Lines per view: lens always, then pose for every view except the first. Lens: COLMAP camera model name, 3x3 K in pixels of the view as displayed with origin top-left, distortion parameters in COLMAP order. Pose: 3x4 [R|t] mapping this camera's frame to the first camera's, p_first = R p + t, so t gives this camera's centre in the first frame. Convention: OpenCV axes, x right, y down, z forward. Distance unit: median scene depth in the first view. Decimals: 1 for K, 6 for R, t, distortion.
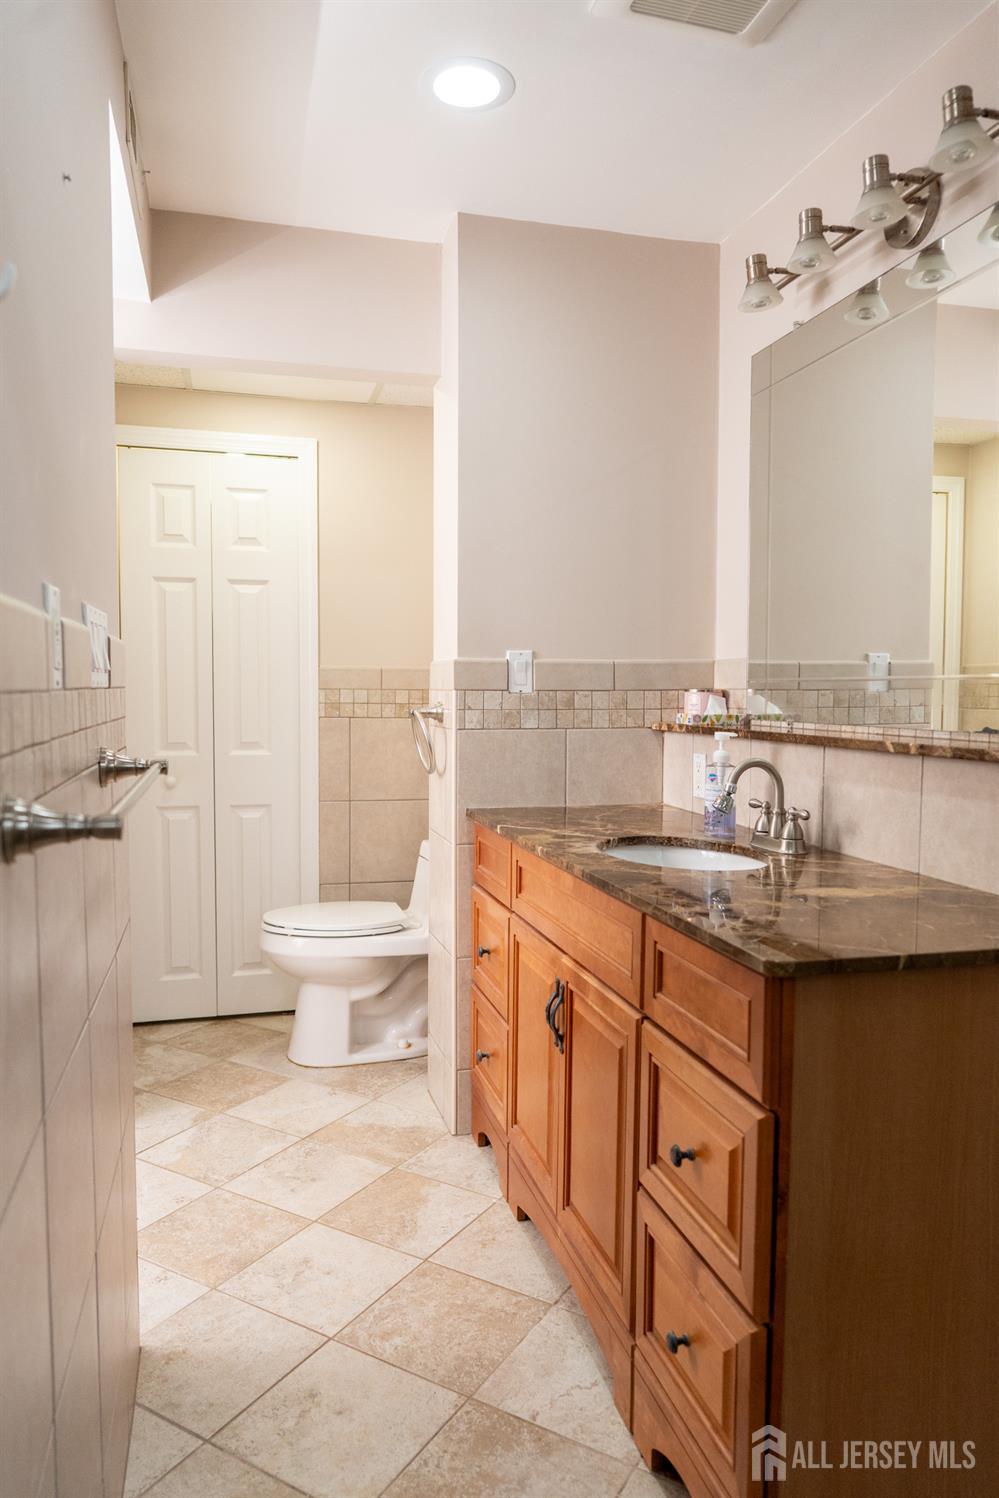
lens RADIAL K [[1005.0, 0, 499.7], [0, 1005.0, 748.5], [0, 0, 1]] dist [0.002166, -0.006875]
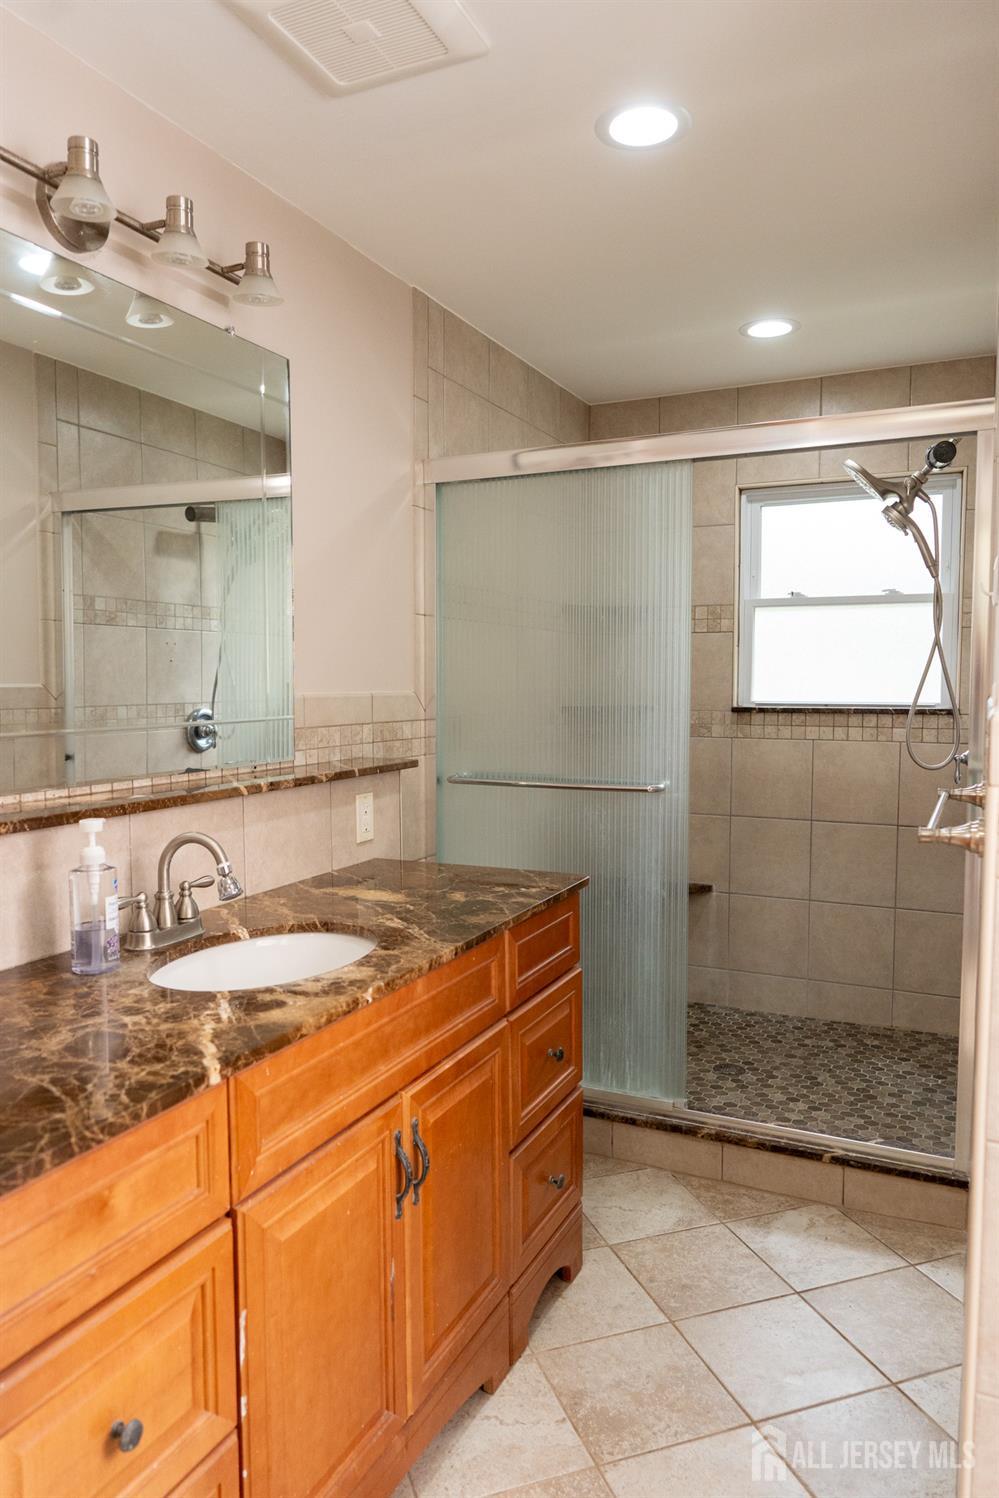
lens RADIAL K [[1005.0, 0, 502.4], [0, 1005.0, 749.9], [0, 0, 1]] dist [0.002166, -0.006875]
pose [[-0.761326, -0.053715, 0.646140, -0.570283], [0.035973, 0.991528, 0.124814, -0.184932], [-0.647371, 0.118267, -0.752944, 1.753442]]
